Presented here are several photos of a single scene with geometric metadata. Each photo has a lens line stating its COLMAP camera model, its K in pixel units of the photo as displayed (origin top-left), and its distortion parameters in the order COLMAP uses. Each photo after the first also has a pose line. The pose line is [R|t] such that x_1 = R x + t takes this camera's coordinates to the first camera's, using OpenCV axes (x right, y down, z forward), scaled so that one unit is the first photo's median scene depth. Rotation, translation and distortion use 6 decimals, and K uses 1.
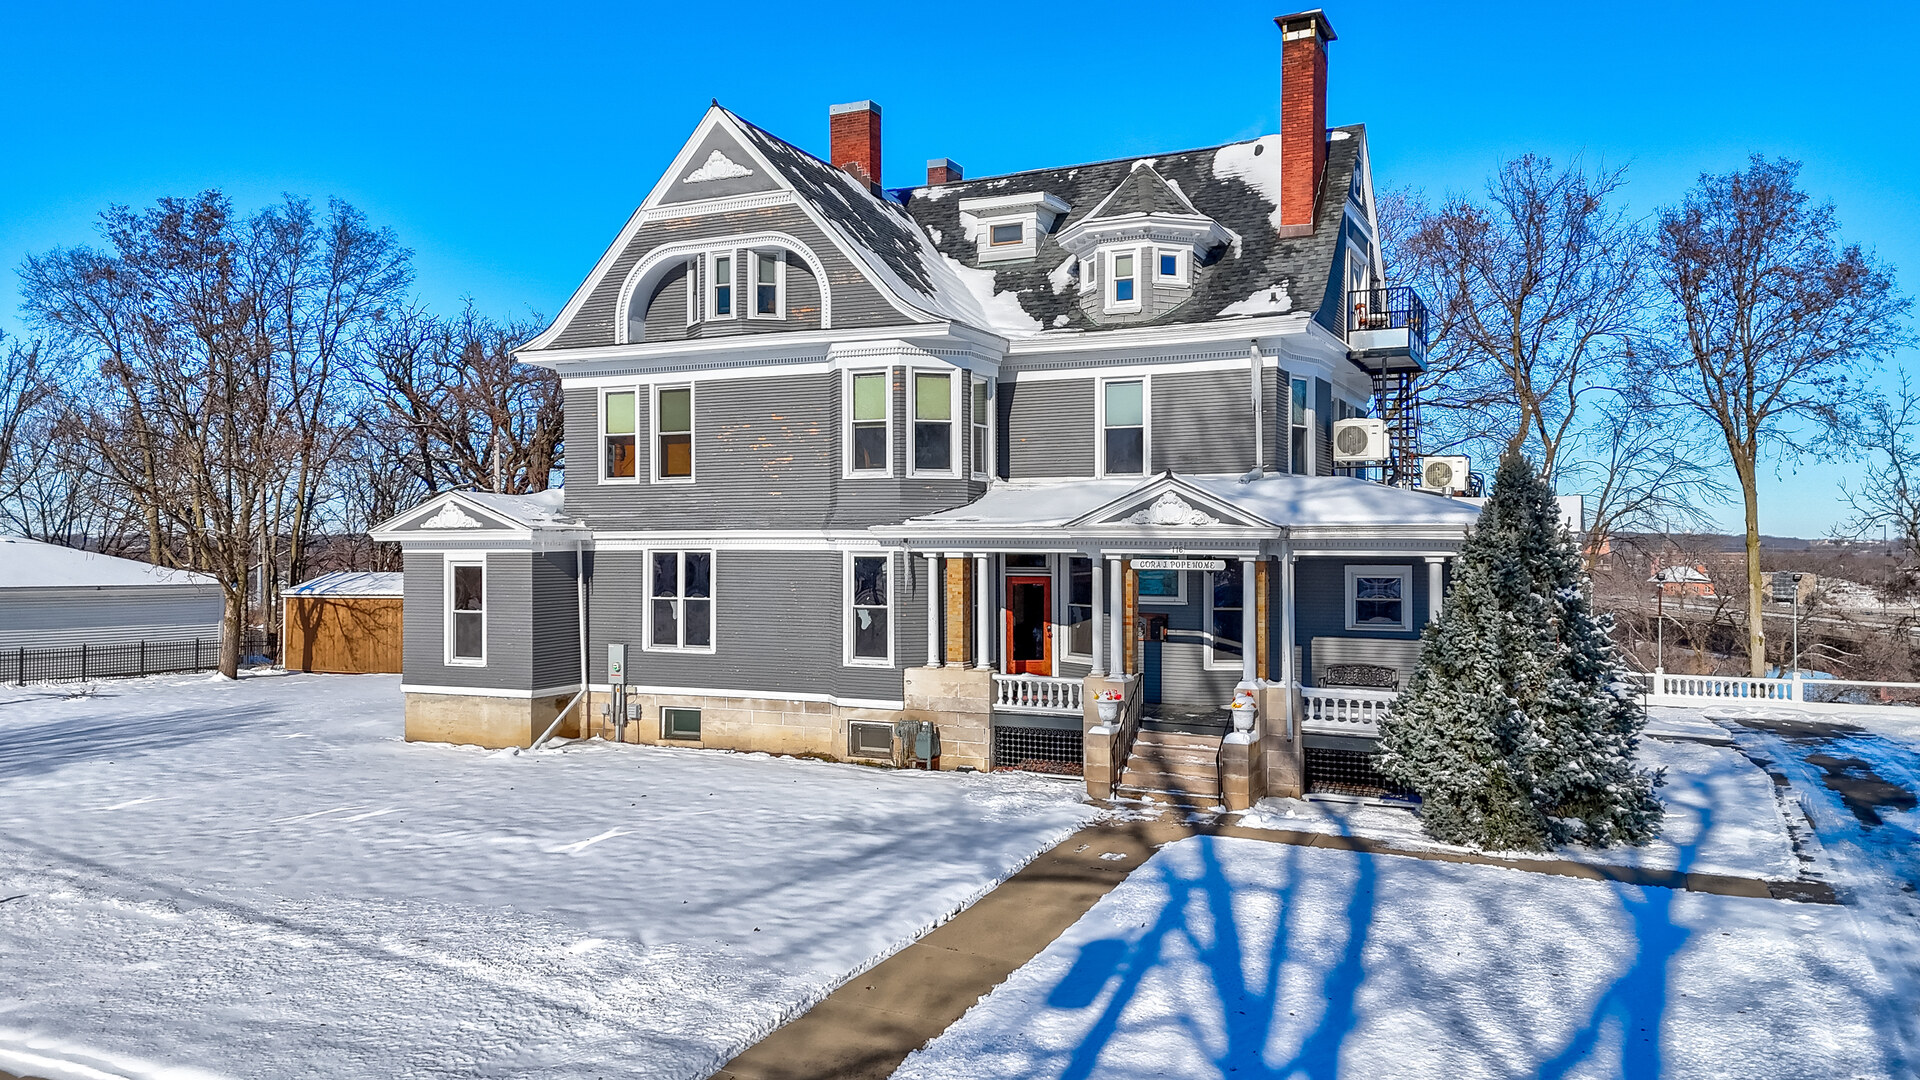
lens RADIAL K [[1368.6, 0, 953.6], [0, 1368.6, 541.8], [0, 0, 1]] dist [0.079024, -0.035947]
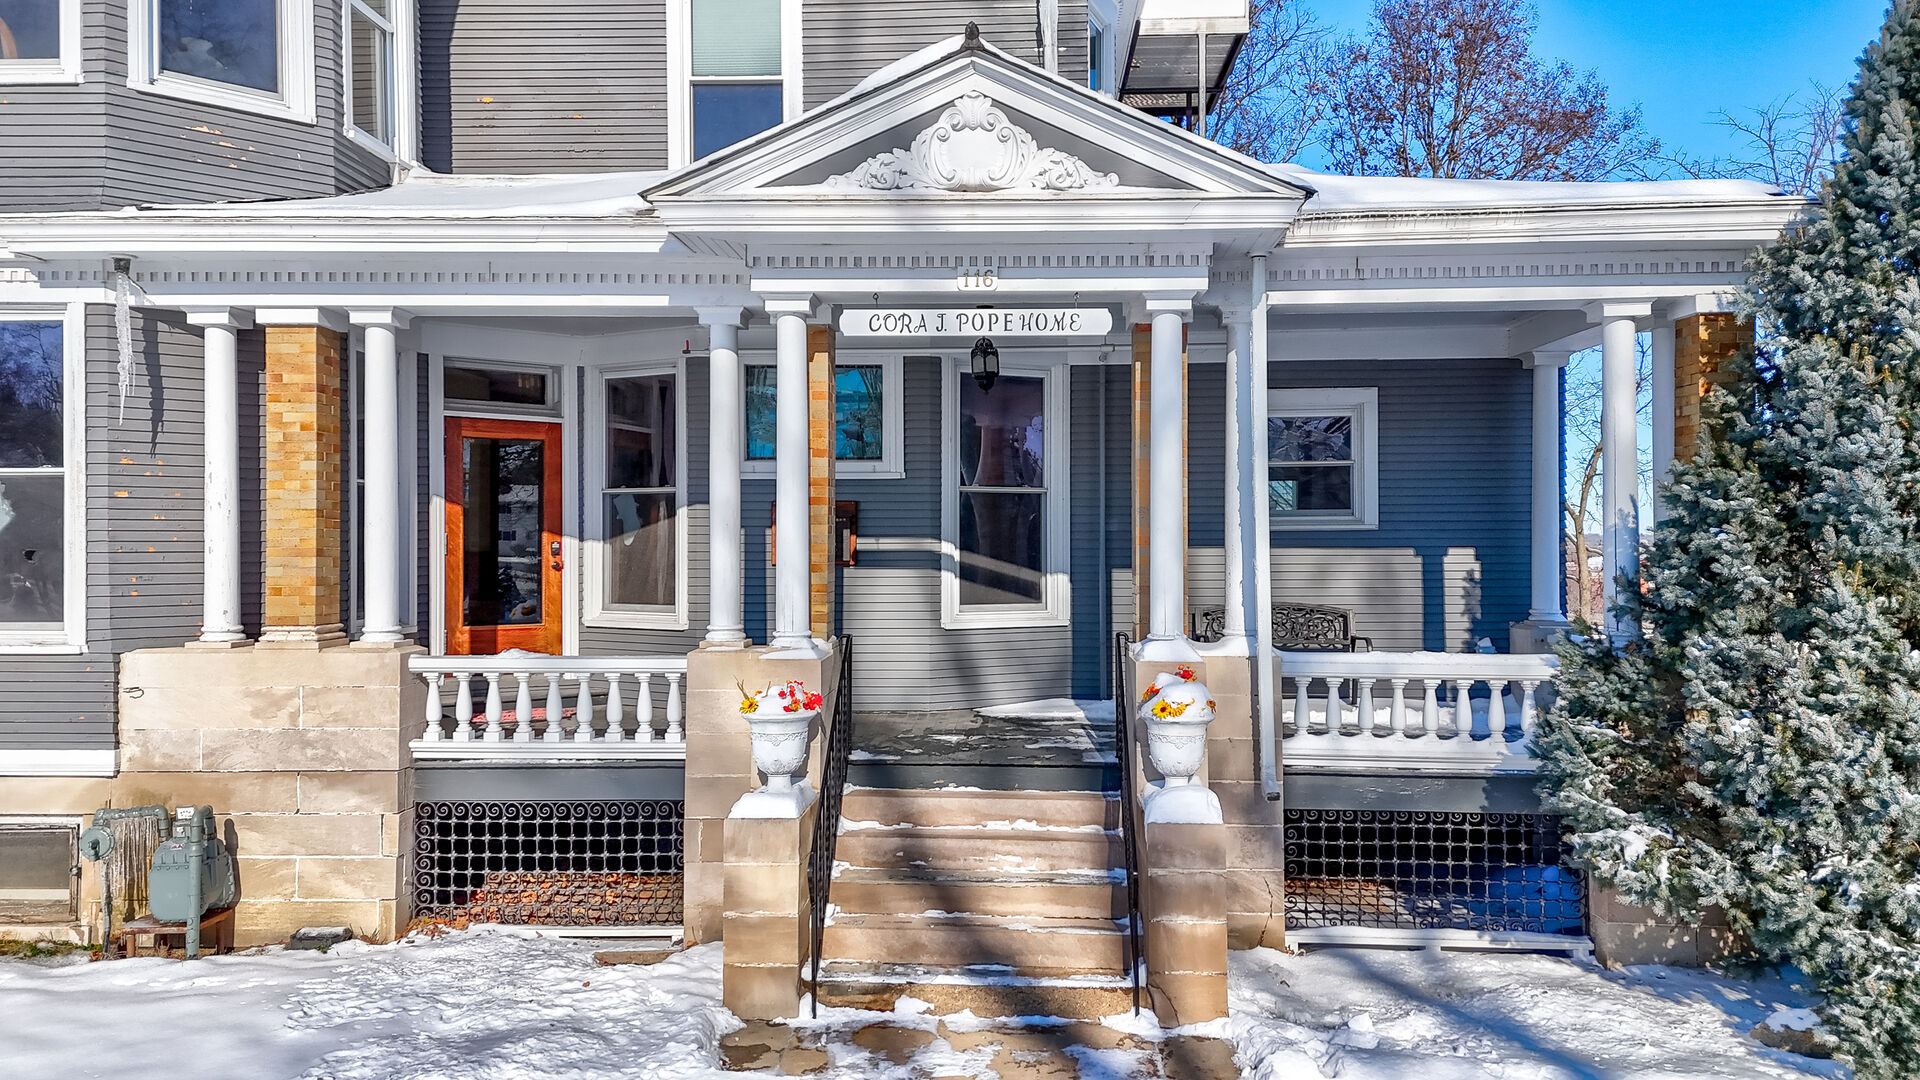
lens RADIAL K [[1368.6, 0, 959.9], [0, 1368.6, 523.8], [0, 0, 1]] dist [0.079024, -0.035947]
pose [[0.915027, 0.004670, 0.403365, 0.013907], [0.000739, 0.999912, -0.013253, 0.066438], [-0.403391, 0.012425, 0.914943, 0.608034]]
